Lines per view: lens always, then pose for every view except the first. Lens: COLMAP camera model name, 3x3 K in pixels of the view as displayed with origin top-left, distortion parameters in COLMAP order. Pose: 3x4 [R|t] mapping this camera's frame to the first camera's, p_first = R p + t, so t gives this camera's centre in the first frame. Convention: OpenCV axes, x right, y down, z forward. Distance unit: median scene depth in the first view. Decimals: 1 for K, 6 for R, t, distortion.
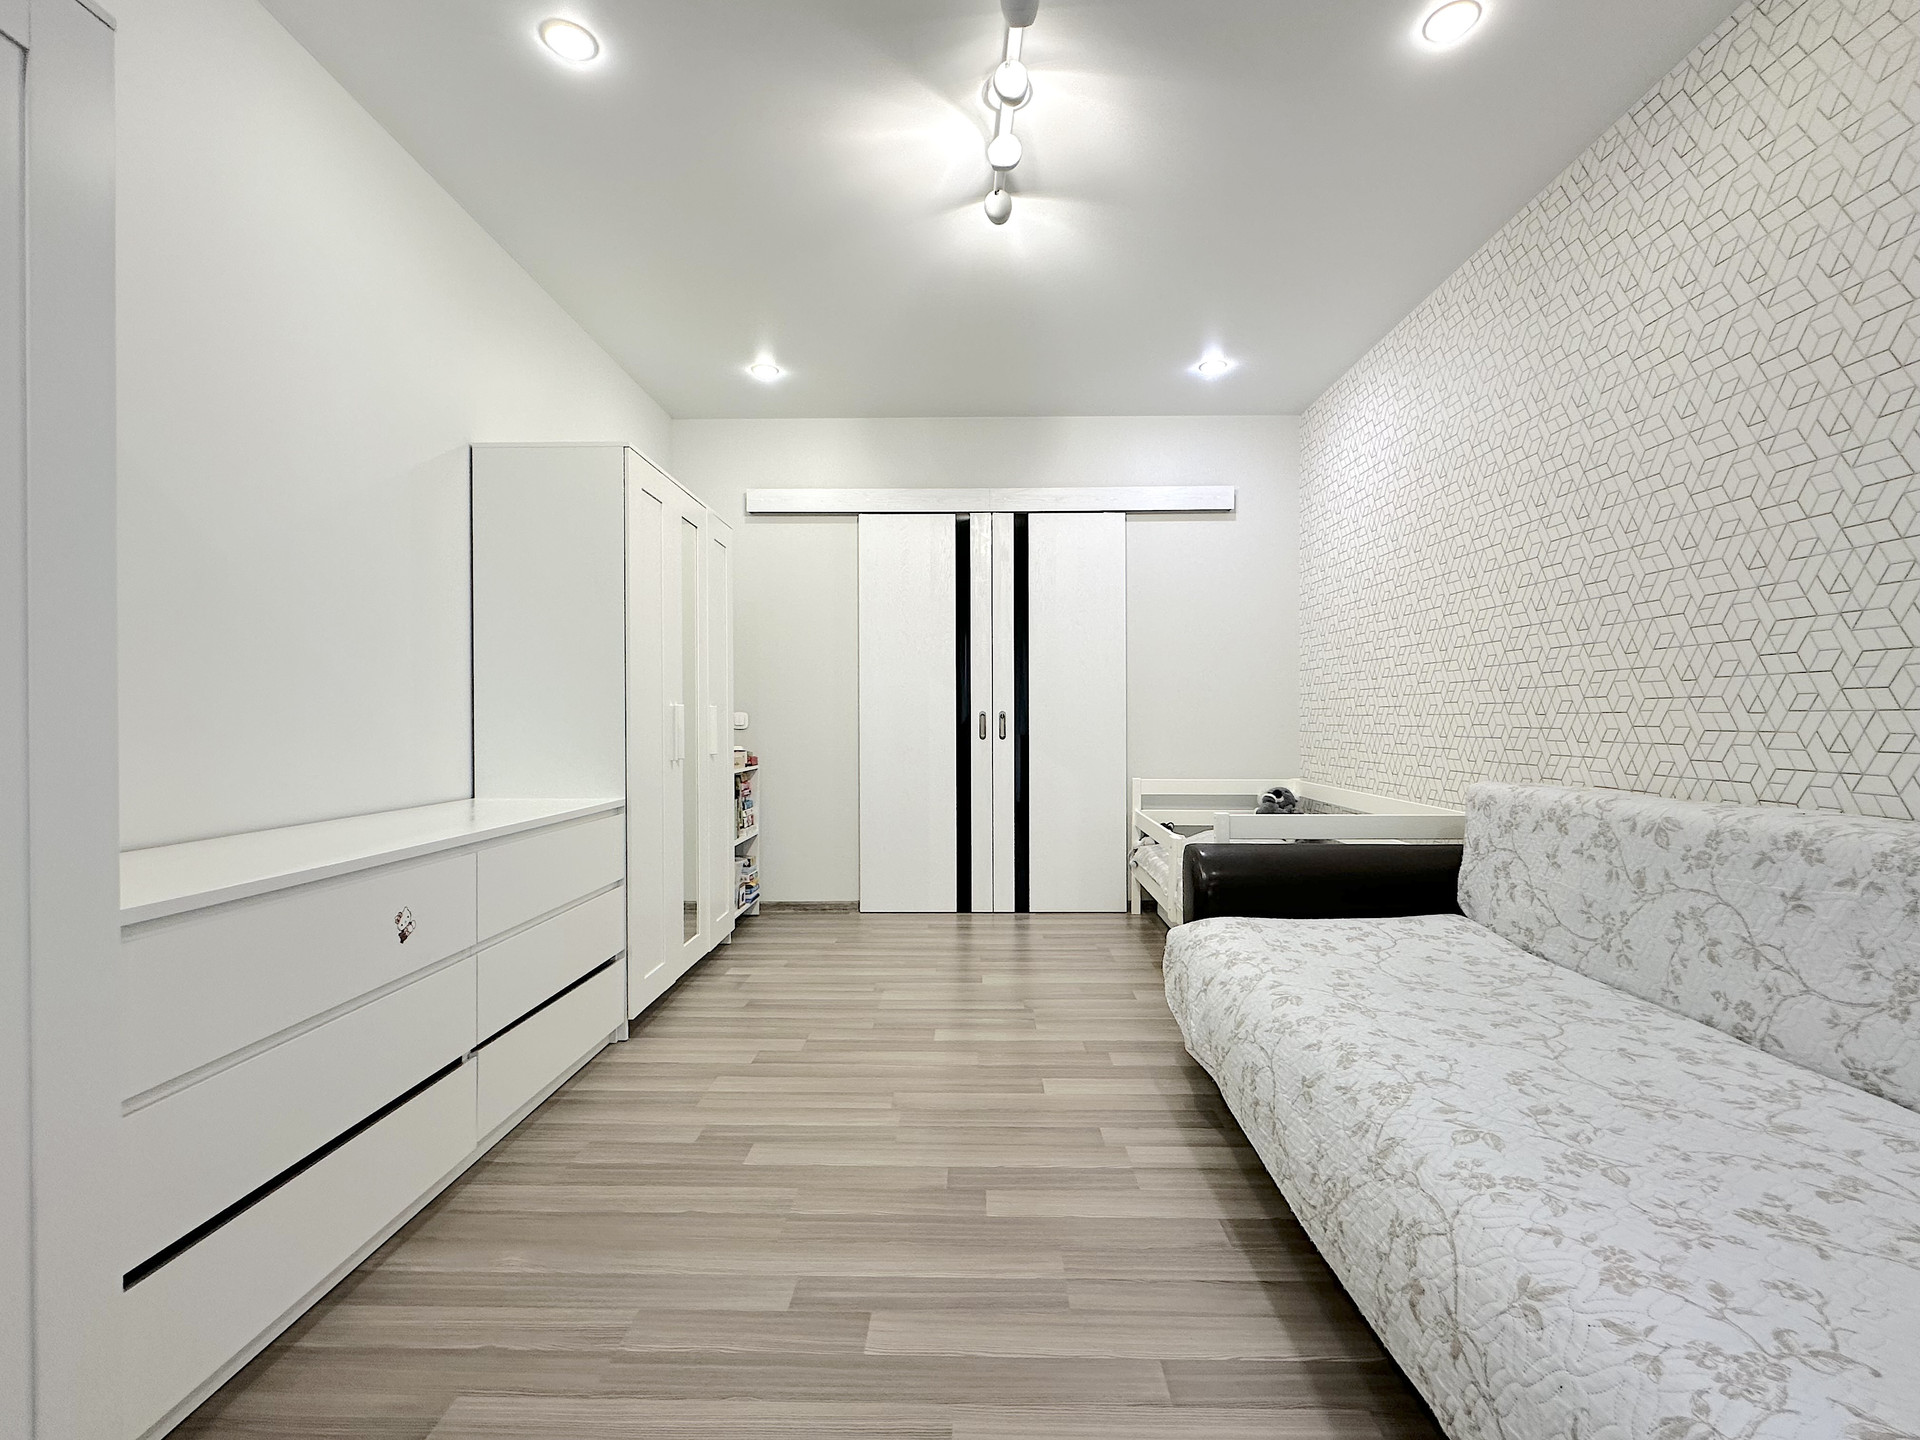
lens RADIAL K [[839.4, 0, 959.9], [0, 839.4, 720.2], [0, 0, 1]] dist [0.000228, 0.000033]
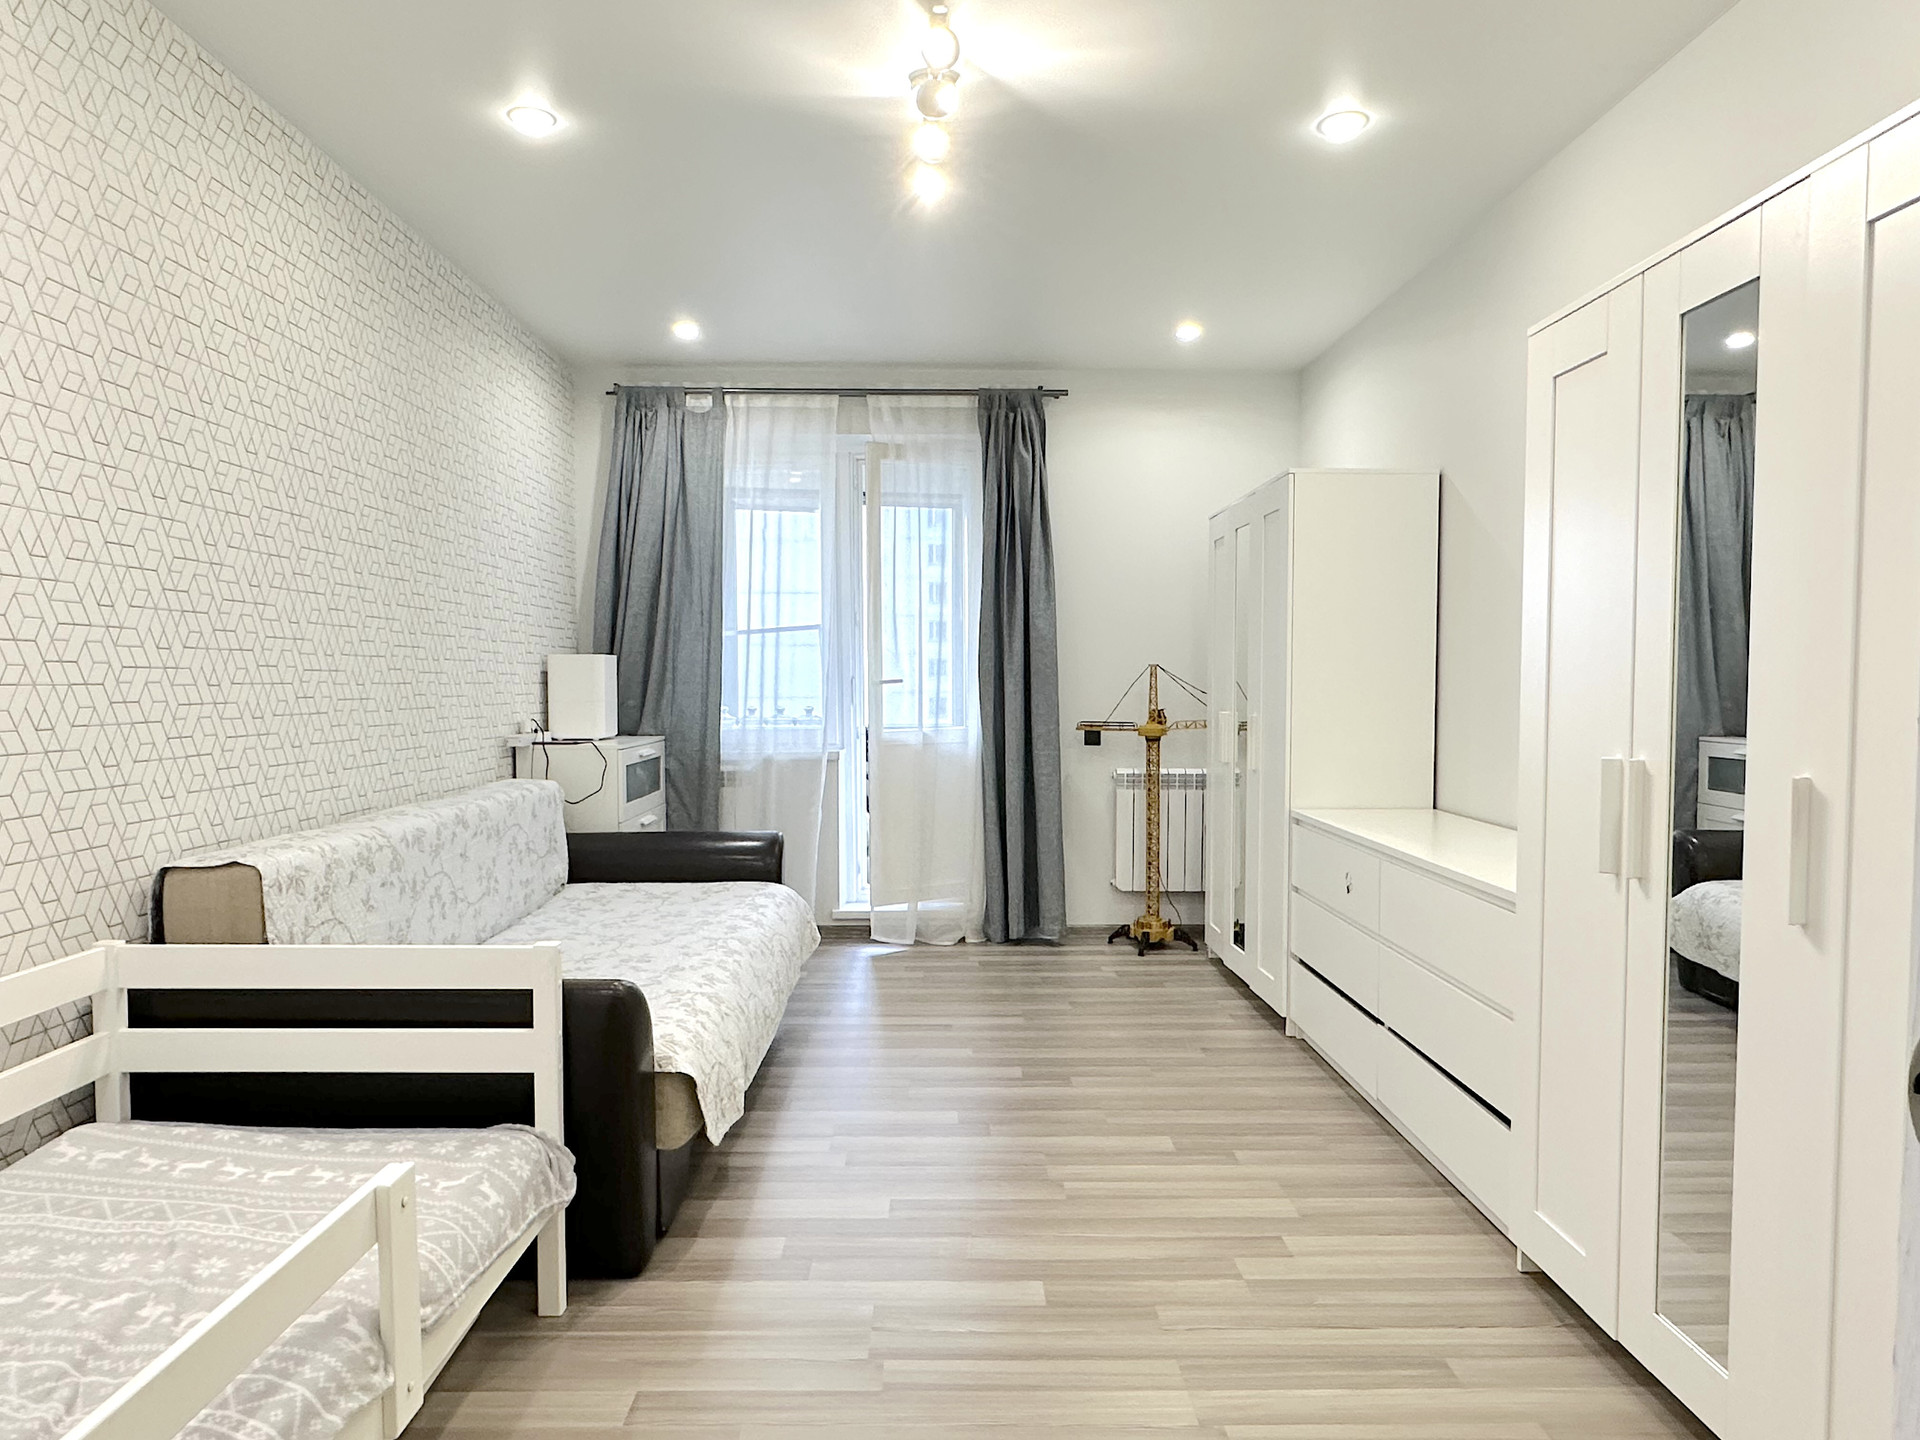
lens RADIAL K [[1229.5, 0, 958.3], [0, 1229.5, 722.2], [0, 0, 1]] dist [0.000010, 0.000009]
pose [[-0.999347, 0.003260, -0.035978, 0.081363], [0.001895, 0.999279, 0.037910, -0.093738], [0.036076, 0.037817, -0.998633, 2.418858]]
